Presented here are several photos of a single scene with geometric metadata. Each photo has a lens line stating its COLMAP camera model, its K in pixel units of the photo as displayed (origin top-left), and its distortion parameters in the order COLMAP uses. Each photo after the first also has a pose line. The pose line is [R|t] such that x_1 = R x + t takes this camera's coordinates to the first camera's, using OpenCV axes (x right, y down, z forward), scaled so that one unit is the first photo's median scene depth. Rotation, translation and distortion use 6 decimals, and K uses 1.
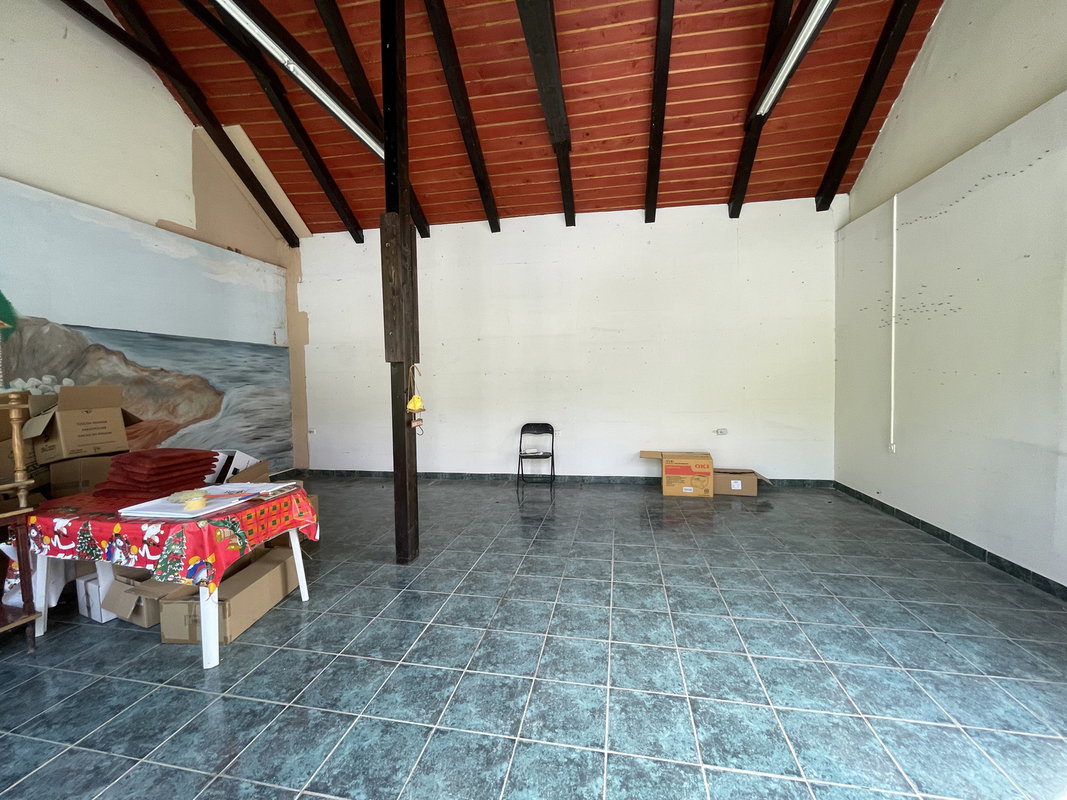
lens RADIAL K [[434.2, 0, 534.1], [0, 434.2, 403.9], [0, 0, 1]] dist [-0.002682, 0.000685]
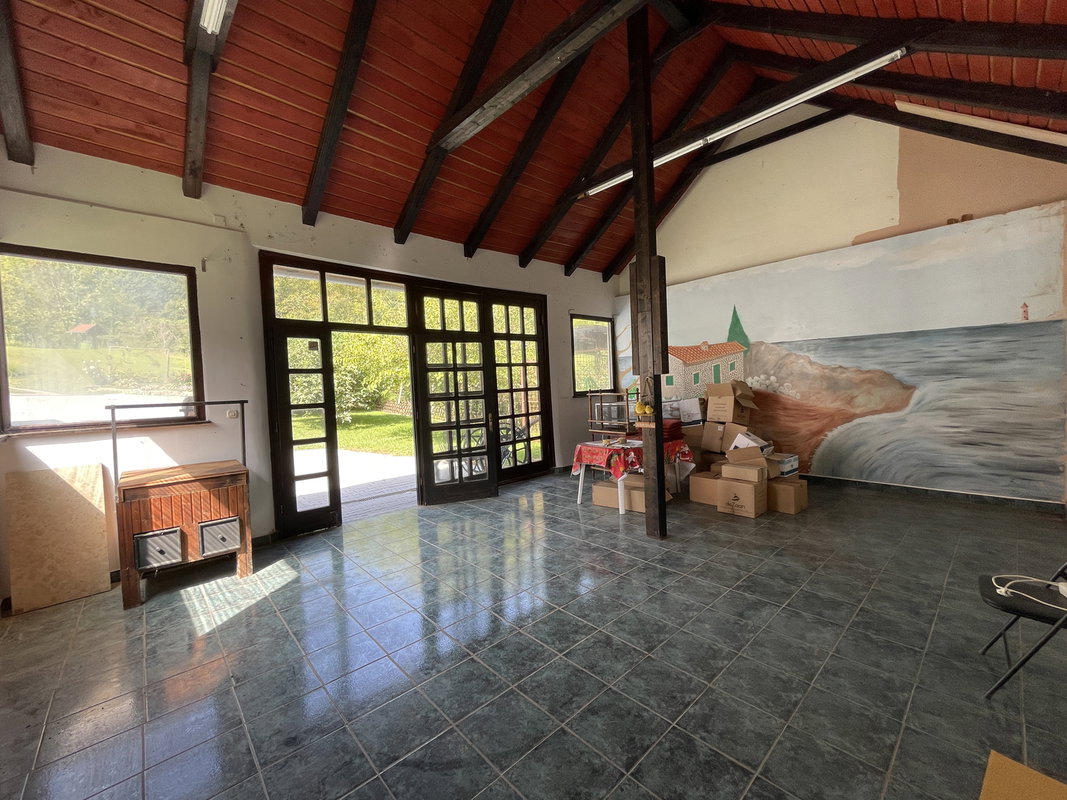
lens RADIAL K [[434.2, 0, 534.1], [0, 434.2, 403.9], [0, 0, 1]] dist [-0.002682, 0.000685]
pose [[-0.595370, 0.076107, -0.799839, 0.578478], [-0.000735, 0.995452, 0.095267, -0.084015], [0.803451, 0.057307, -0.592606, 0.960504]]
